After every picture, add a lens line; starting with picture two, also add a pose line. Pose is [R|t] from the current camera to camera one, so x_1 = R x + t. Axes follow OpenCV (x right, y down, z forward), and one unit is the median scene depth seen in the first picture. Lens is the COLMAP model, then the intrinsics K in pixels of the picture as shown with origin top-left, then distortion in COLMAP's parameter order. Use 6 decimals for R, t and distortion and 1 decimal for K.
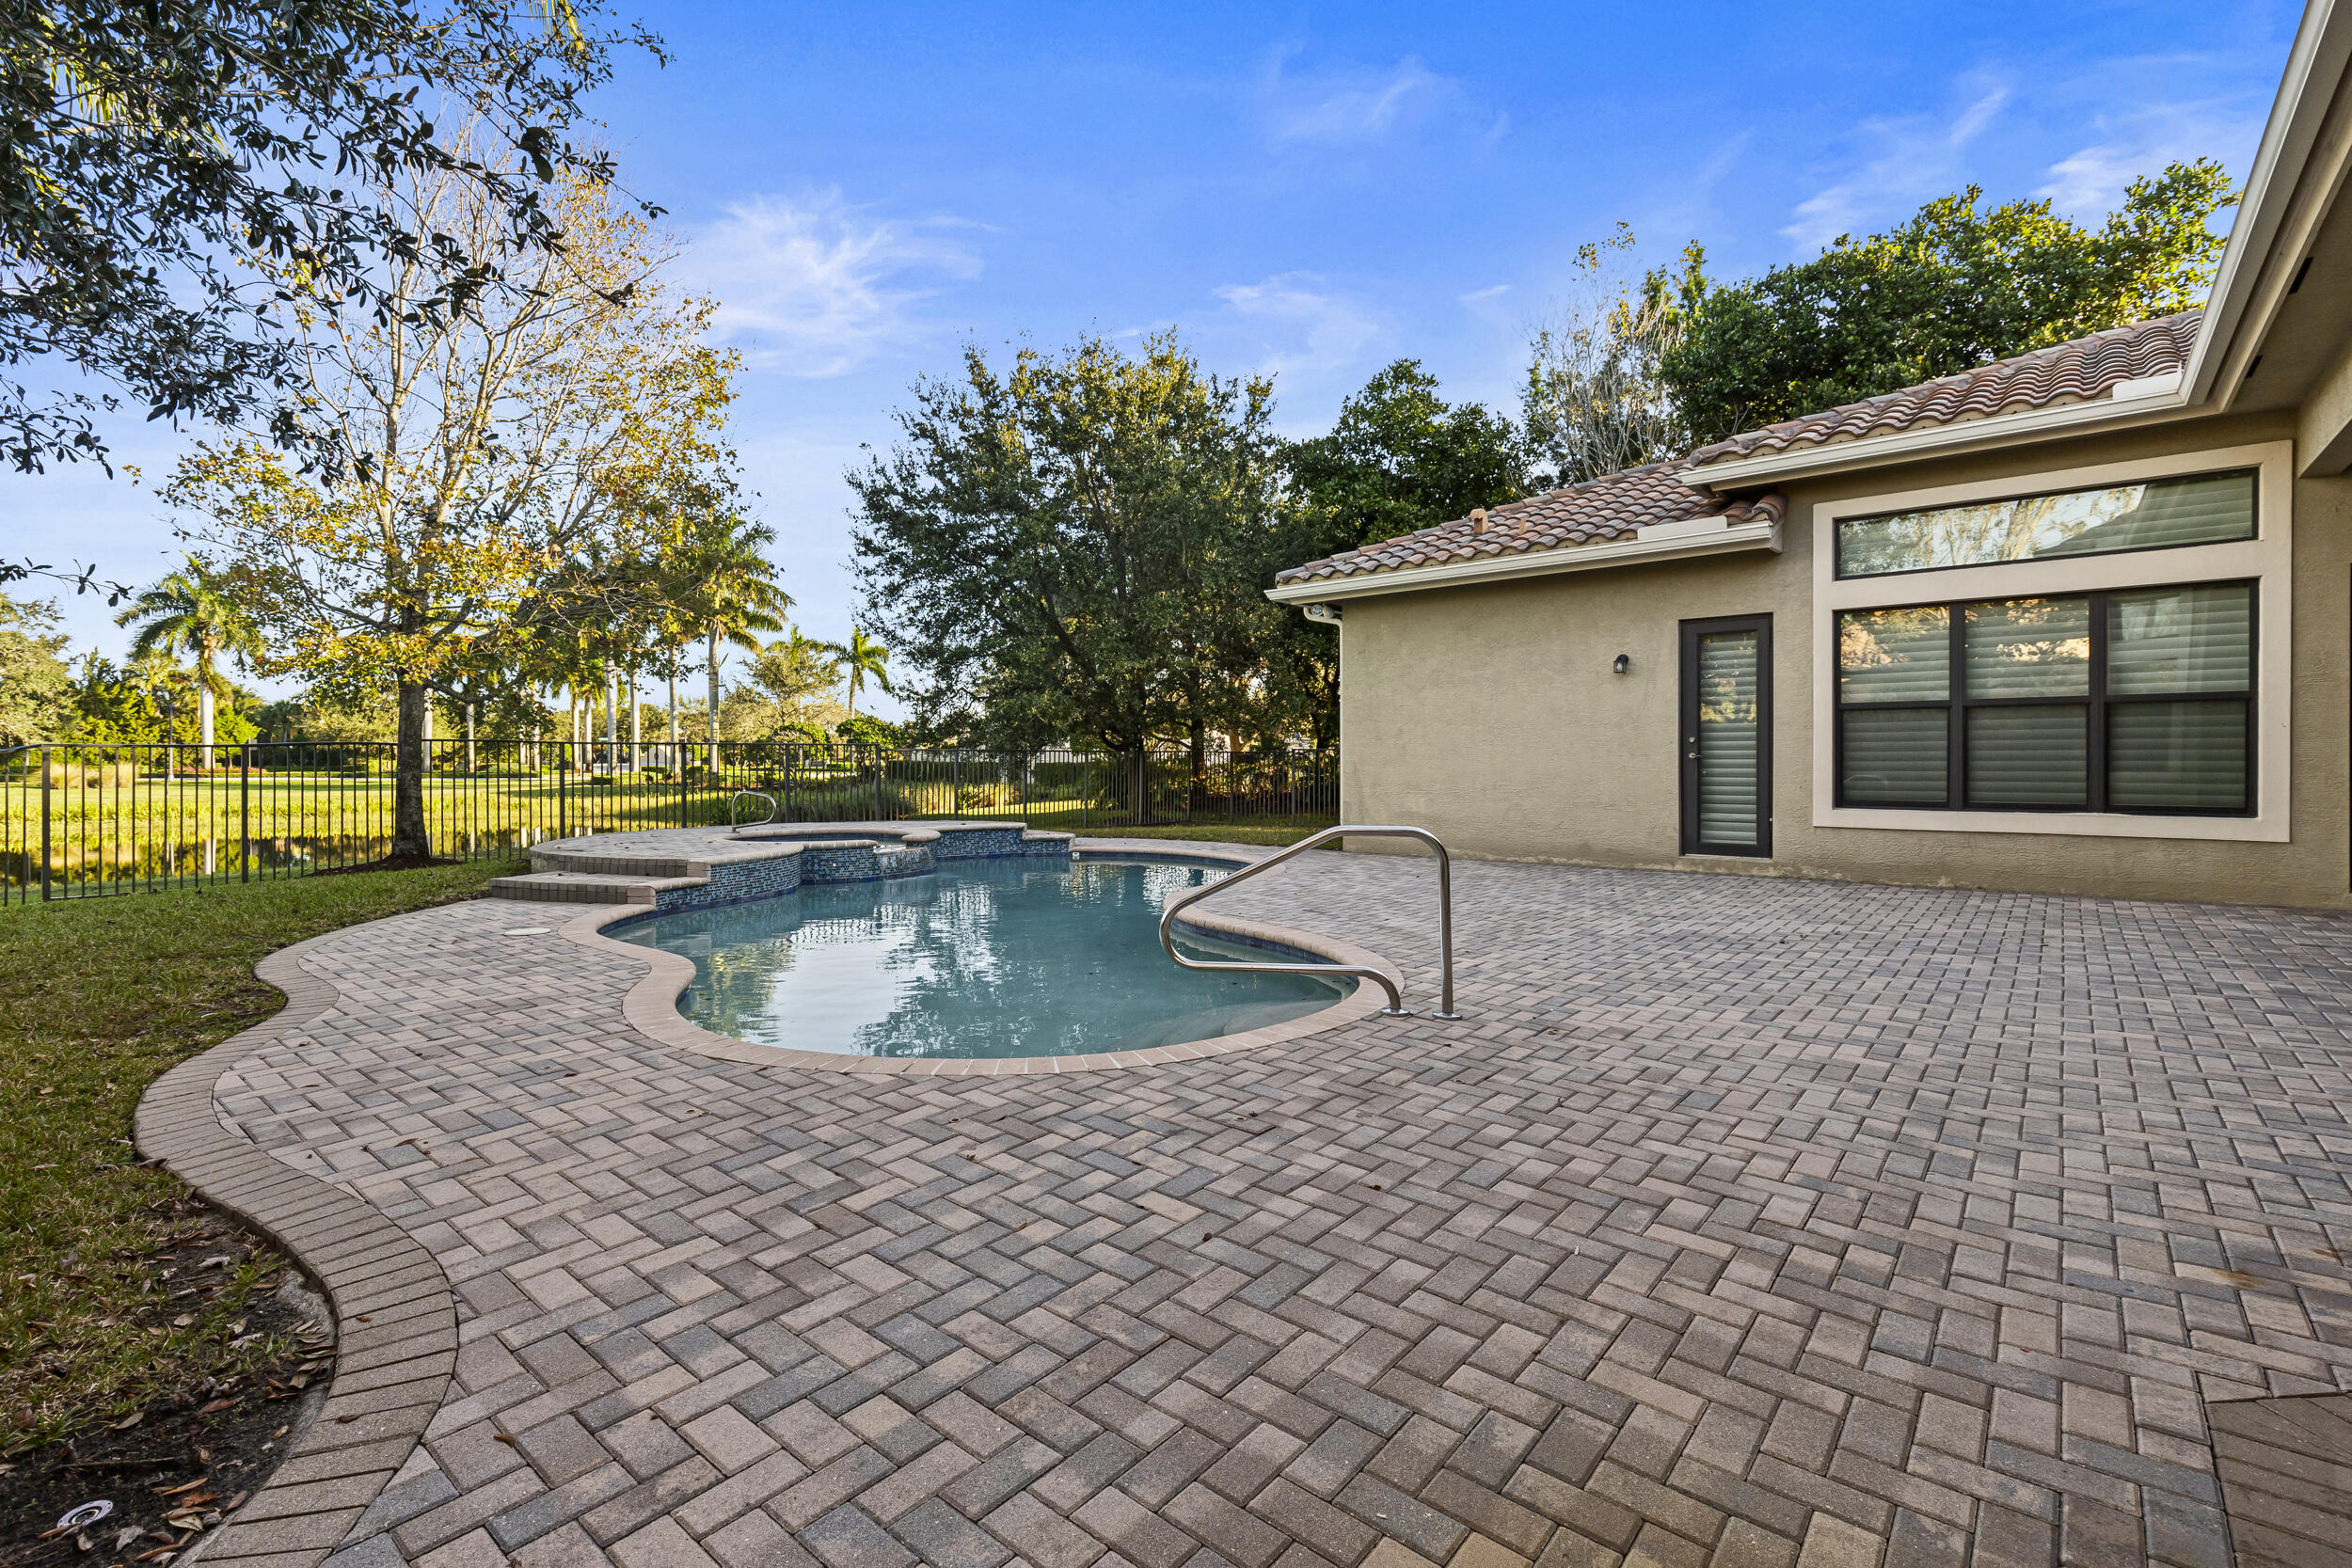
lens RADIAL K [[1063.0, 0, 1161.0], [0, 1063.0, 750.4], [0, 0, 1]] dist [0.004687, -0.000485]
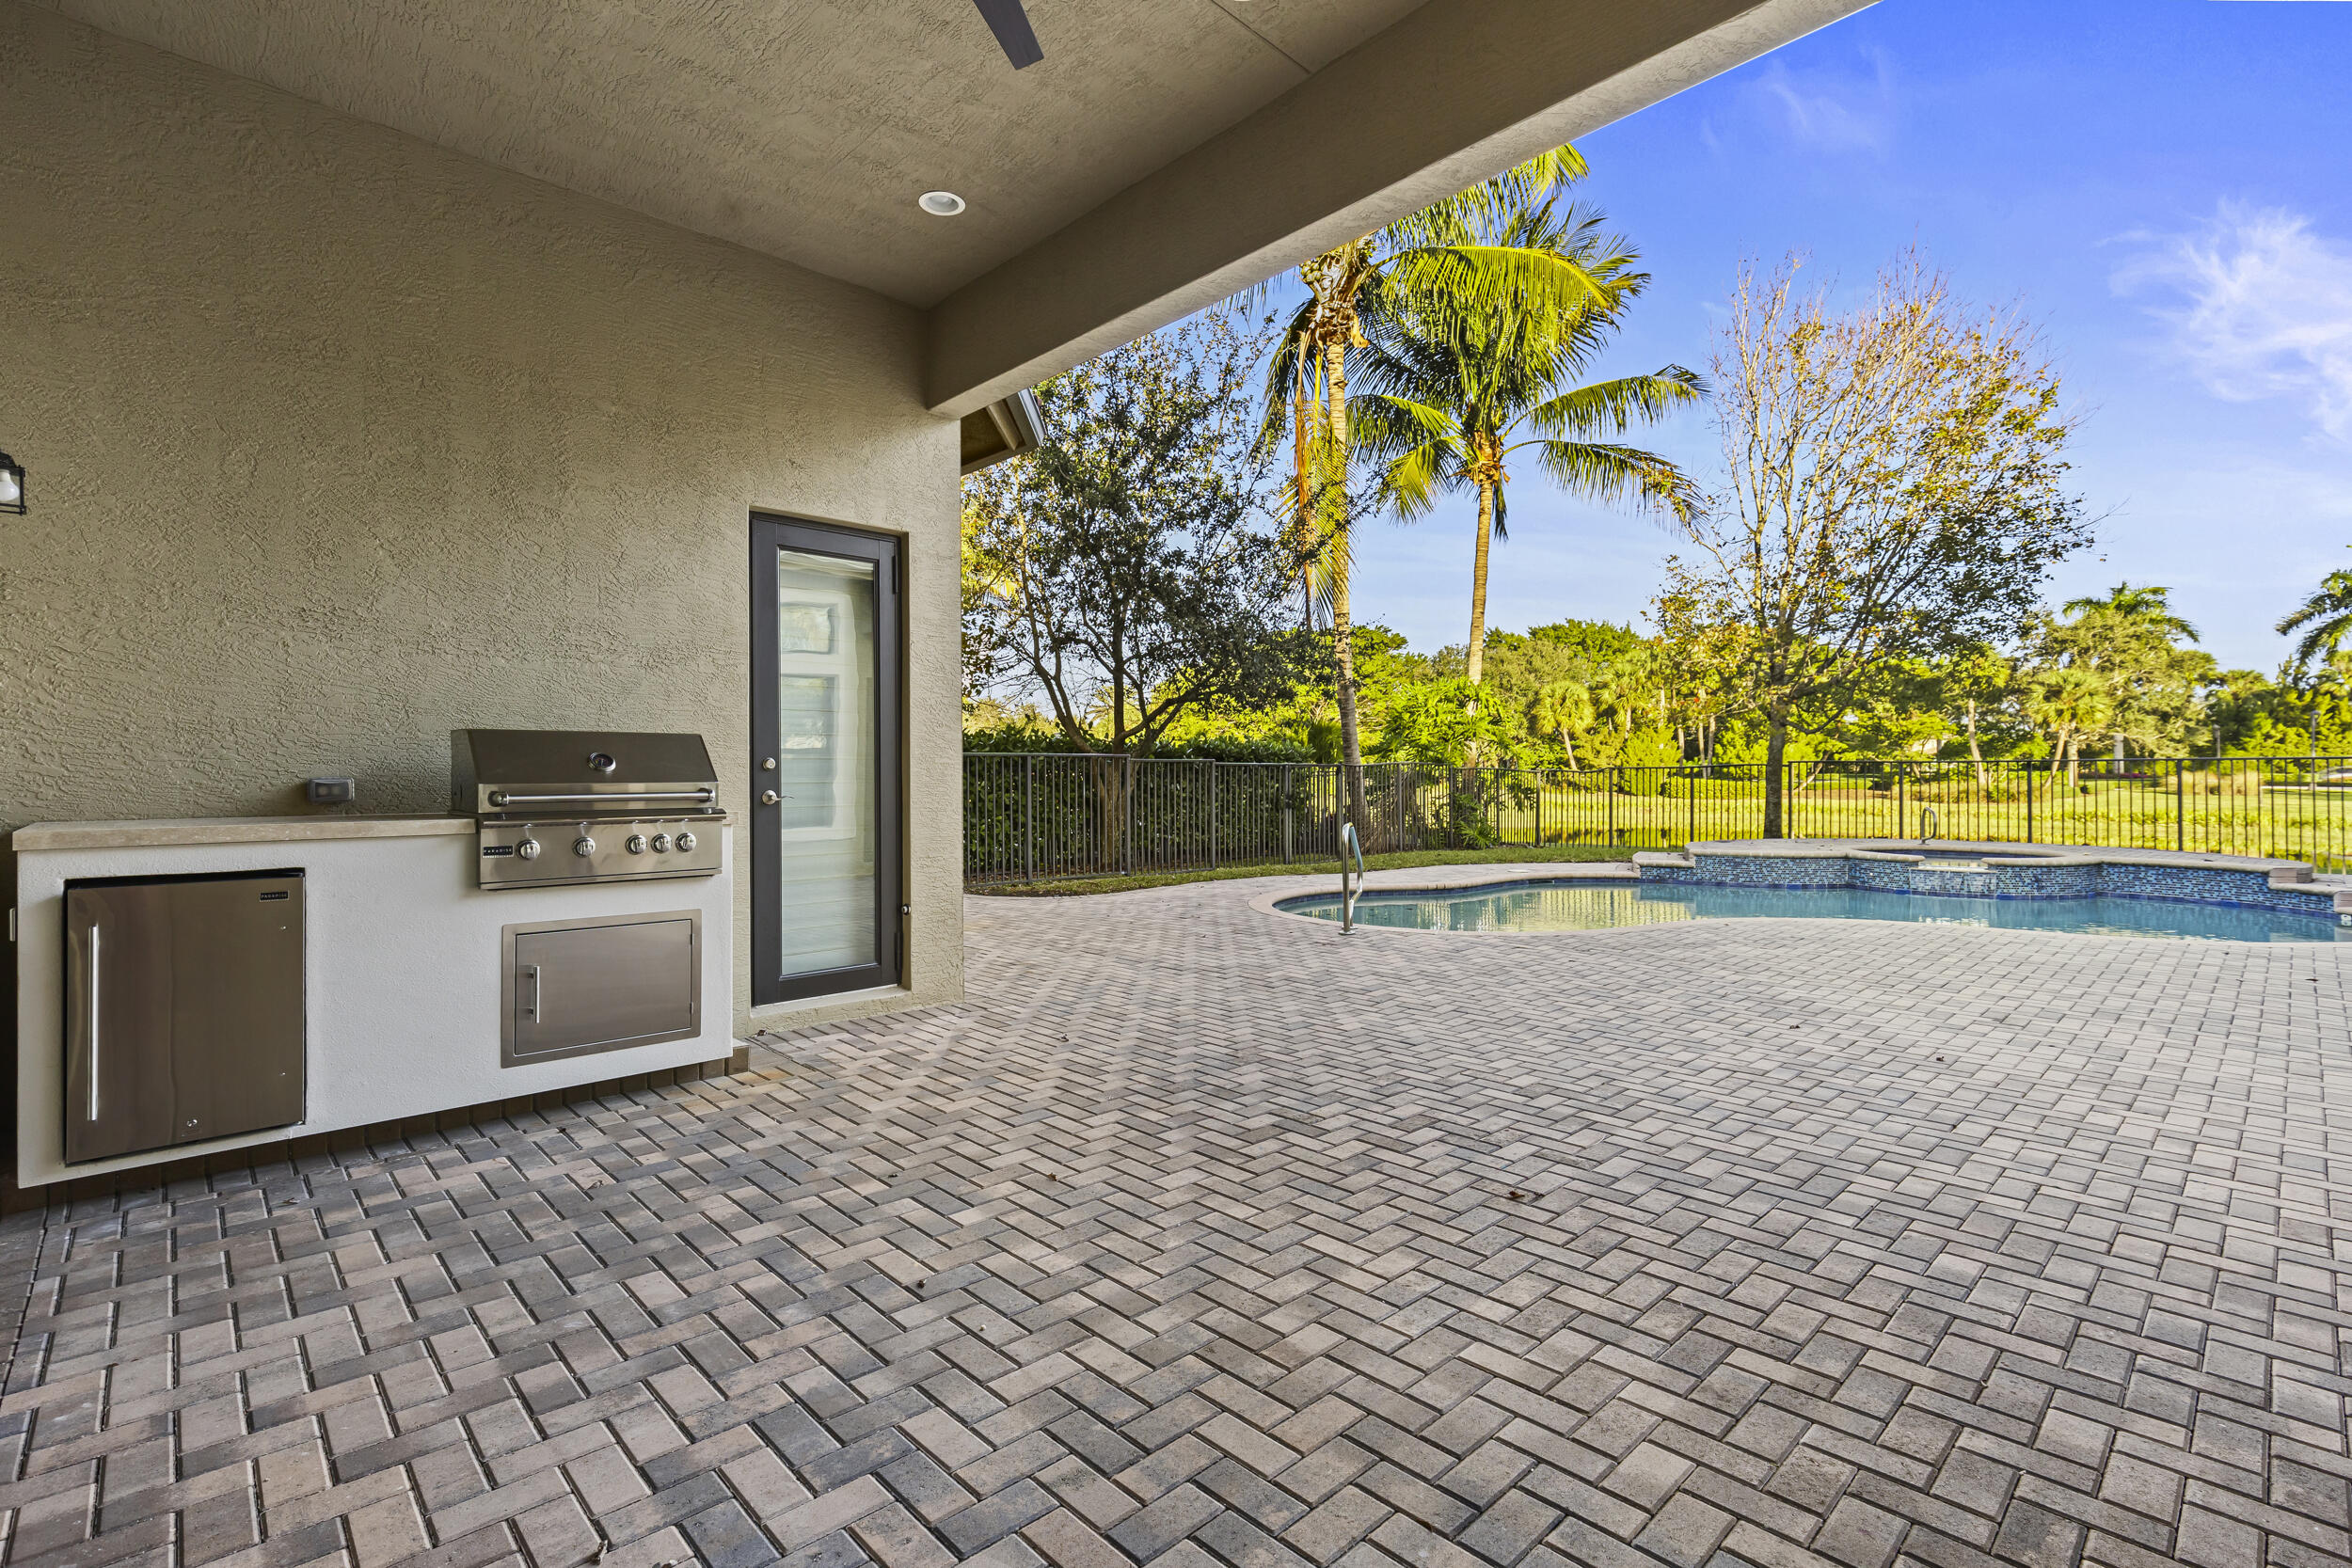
lens RADIAL K [[1063.0, 0, 1165.9], [0, 1063.0, 766.6], [0, 0, 1]] dist [0.004687, -0.000485]
pose [[-0.091762, -0.000518, -0.995781, 0.762798], [0.009816, 0.999951, -0.001425, -0.007850], [0.995733, -0.009905, -0.091752, 0.335935]]
